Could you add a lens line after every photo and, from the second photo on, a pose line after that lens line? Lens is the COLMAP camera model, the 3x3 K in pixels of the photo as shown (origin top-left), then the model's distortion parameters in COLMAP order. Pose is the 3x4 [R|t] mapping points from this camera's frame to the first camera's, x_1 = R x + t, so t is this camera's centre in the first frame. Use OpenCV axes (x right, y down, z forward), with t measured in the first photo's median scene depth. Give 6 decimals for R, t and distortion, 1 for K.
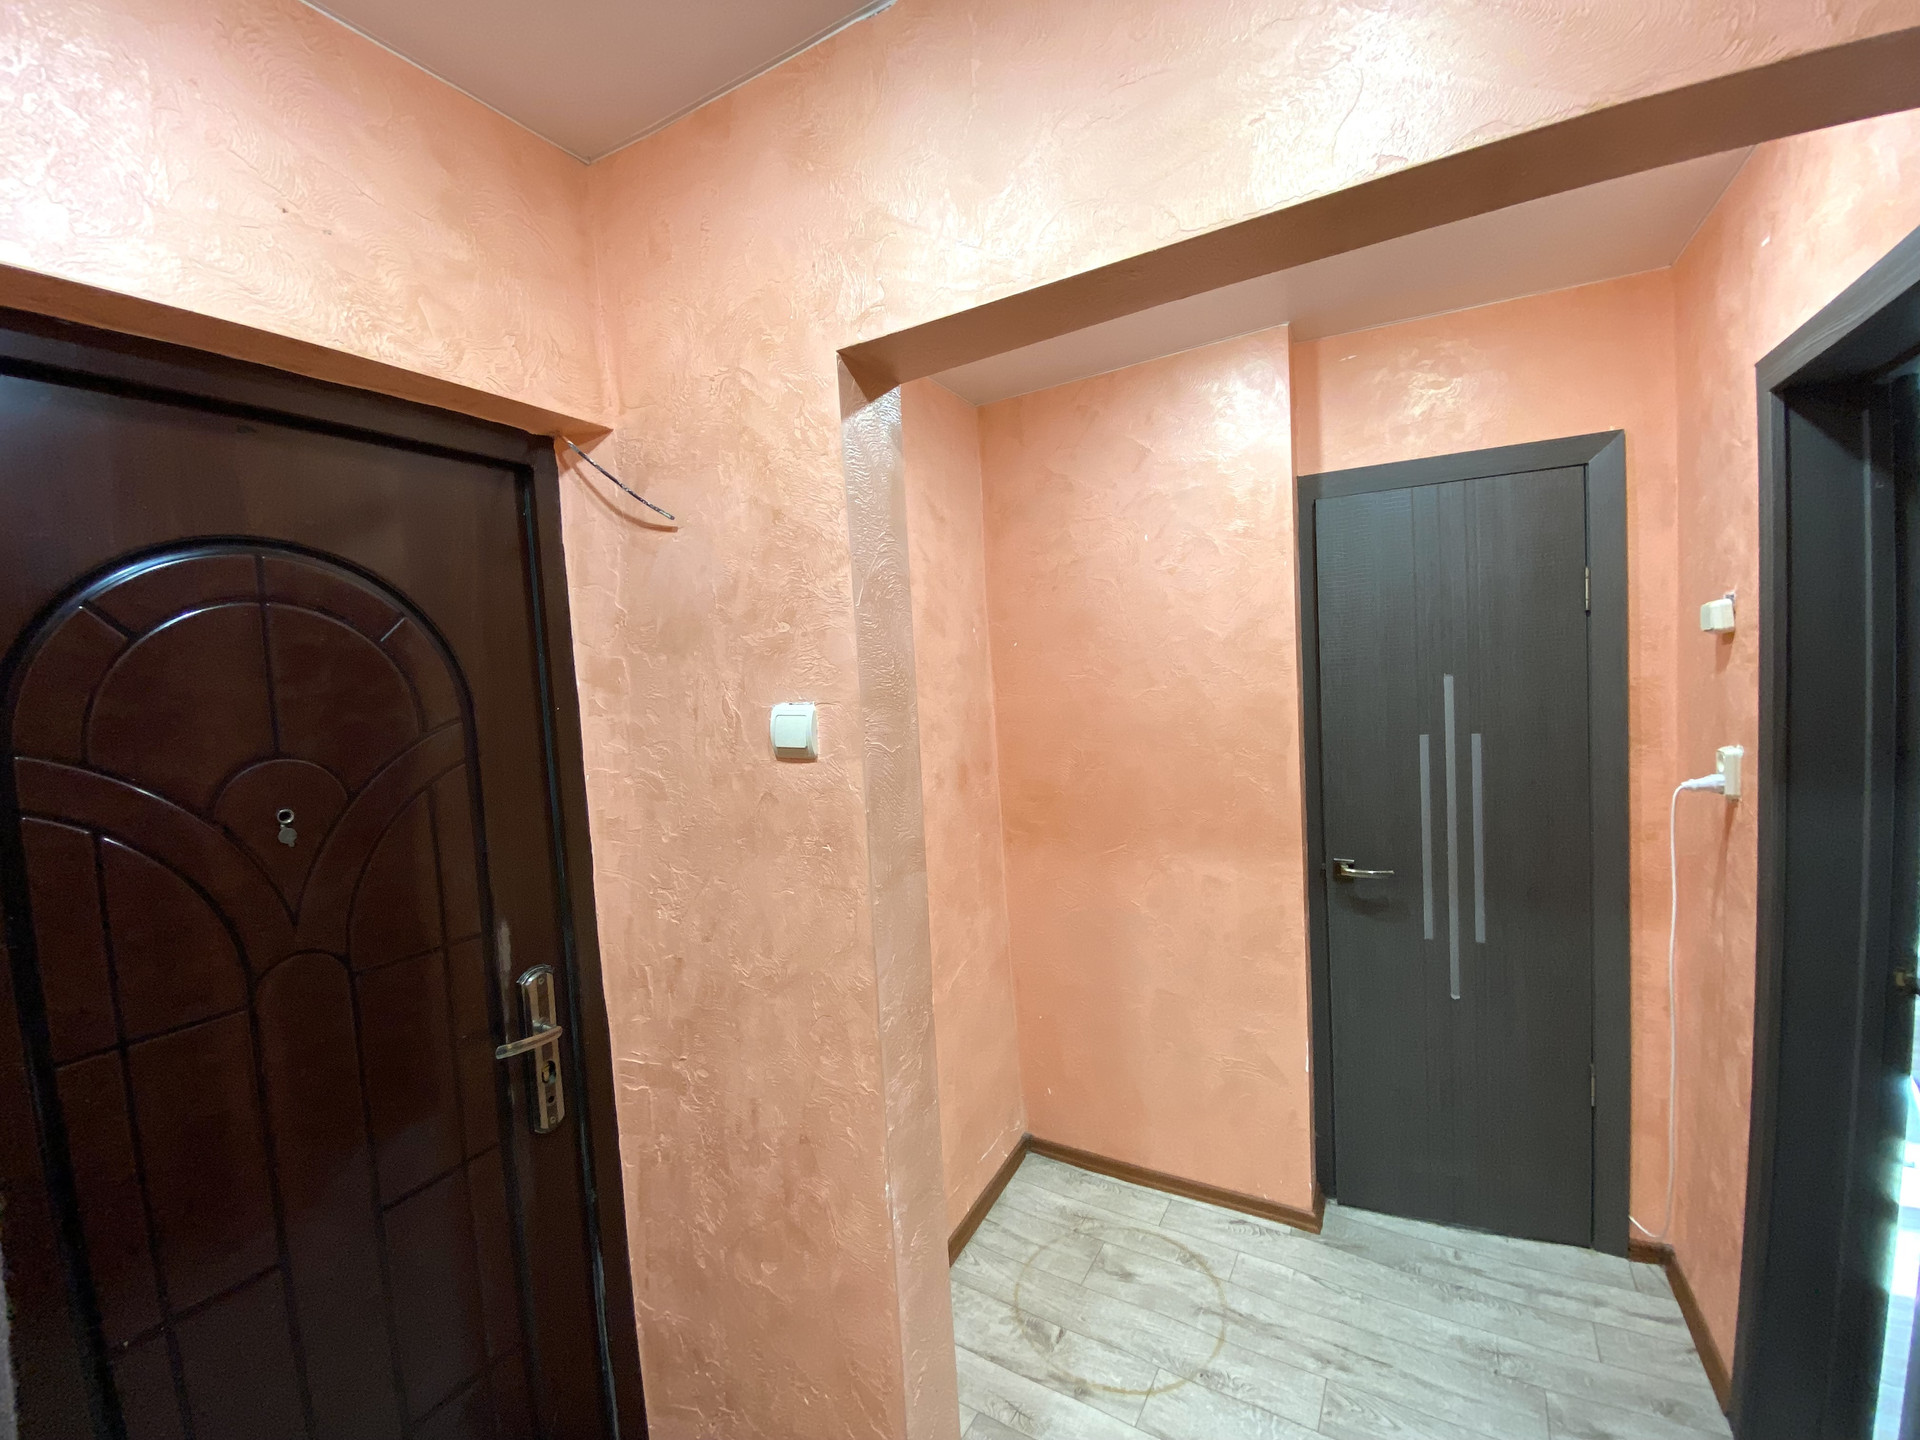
lens RADIAL K [[773.4, 0, 956.2], [0, 773.4, 716.8], [0, 0, 1]] dist [0.019979, -0.021931]
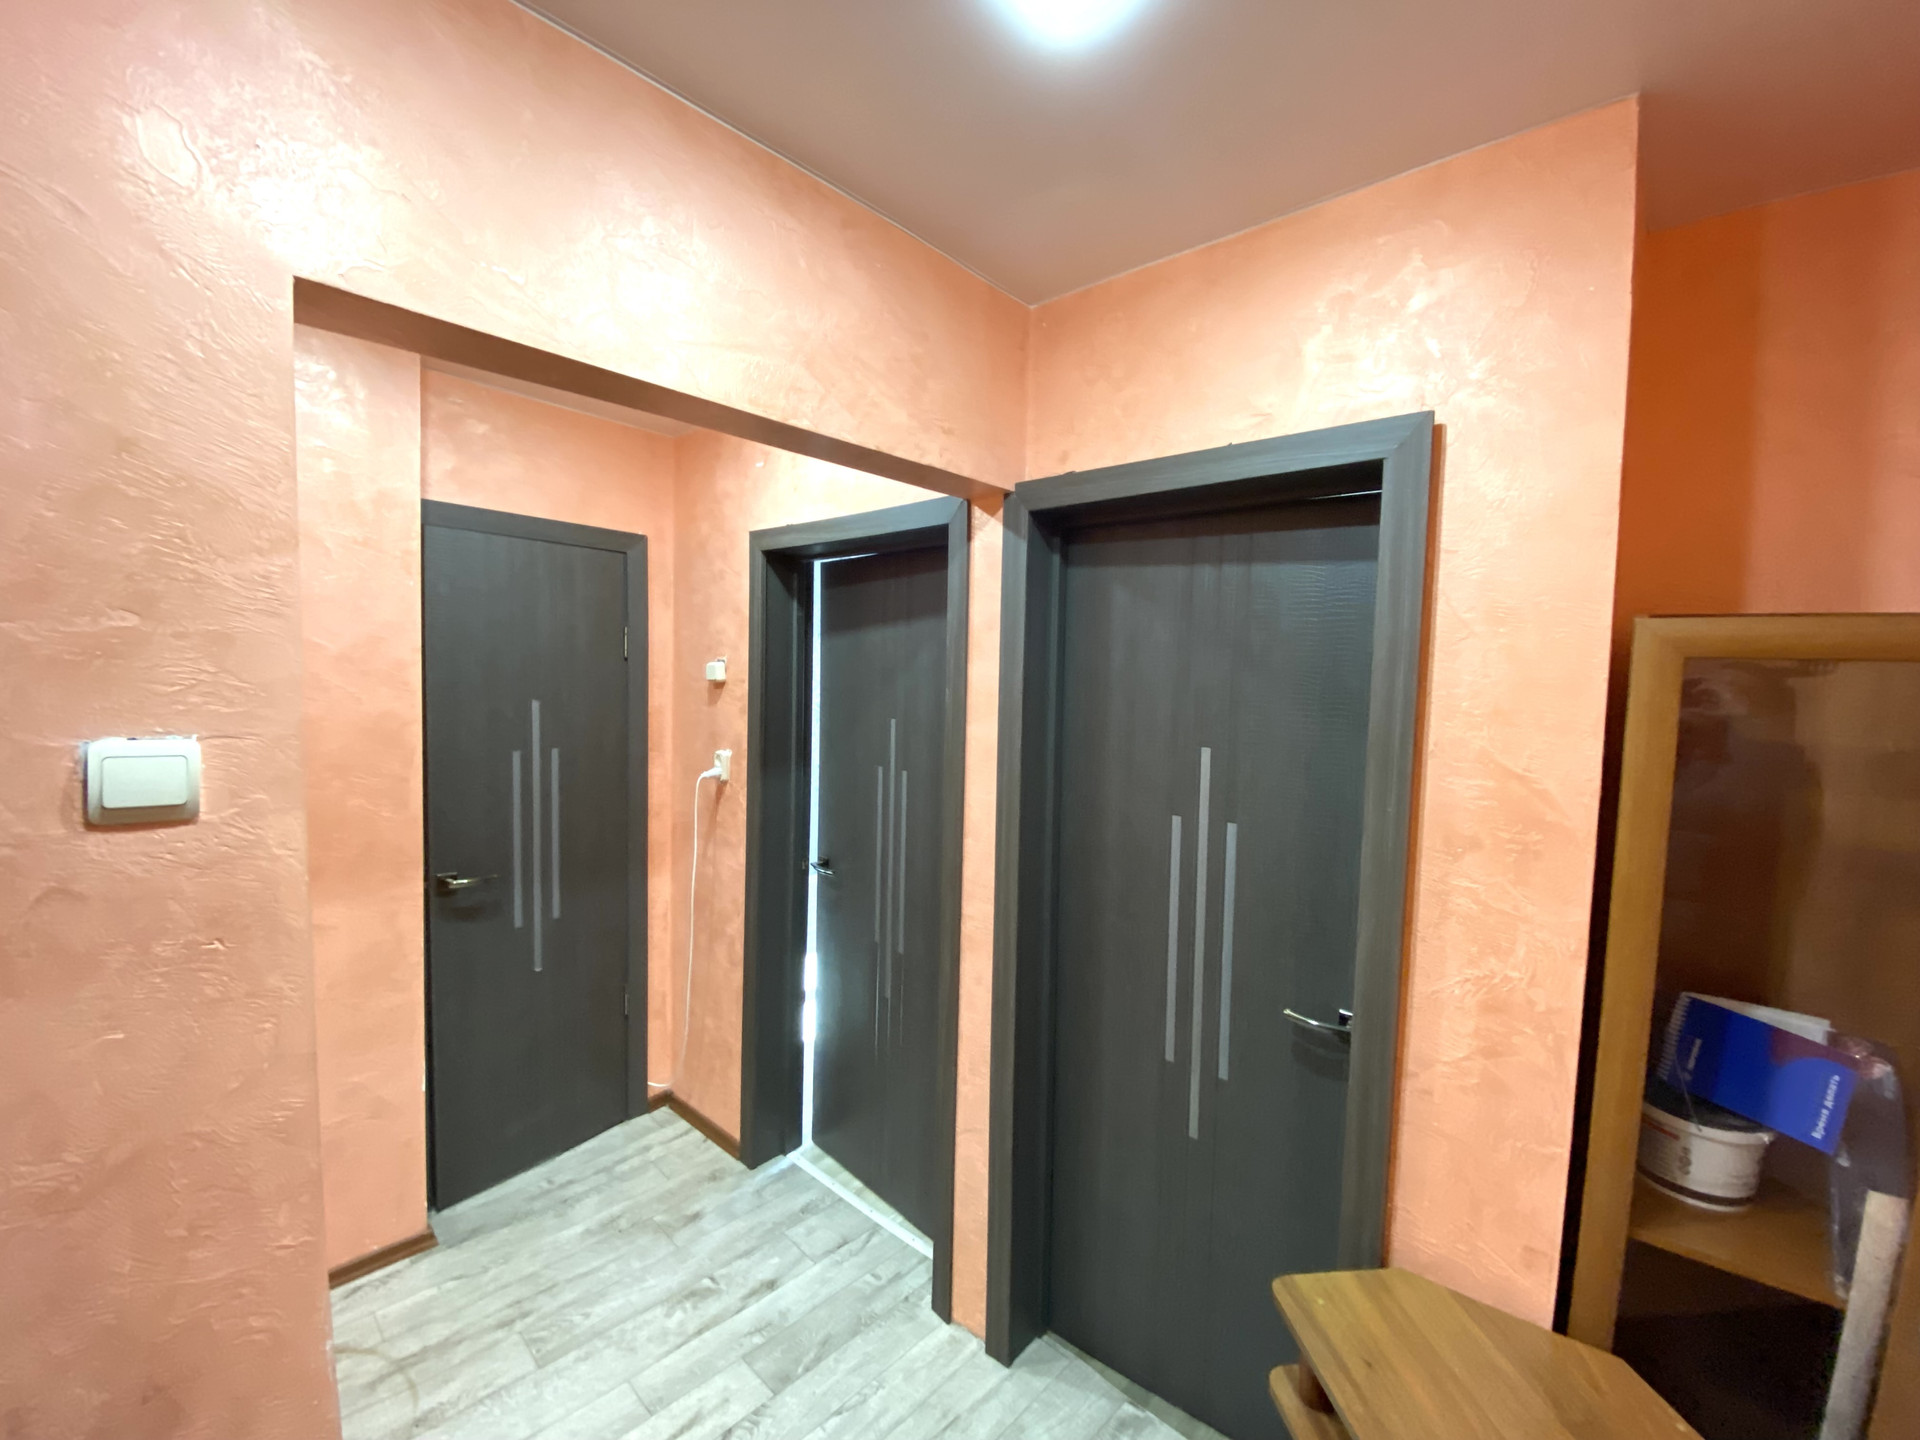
lens RADIAL K [[773.4, 0, 956.2], [0, 773.4, 716.8], [0, 0, 1]] dist [0.019979, -0.021931]
pose [[0.215956, 0.004665, 0.976392, -0.453556], [0.010565, 0.999919, -0.007114, -0.015574], [-0.976346, 0.011851, 0.215890, 0.126968]]
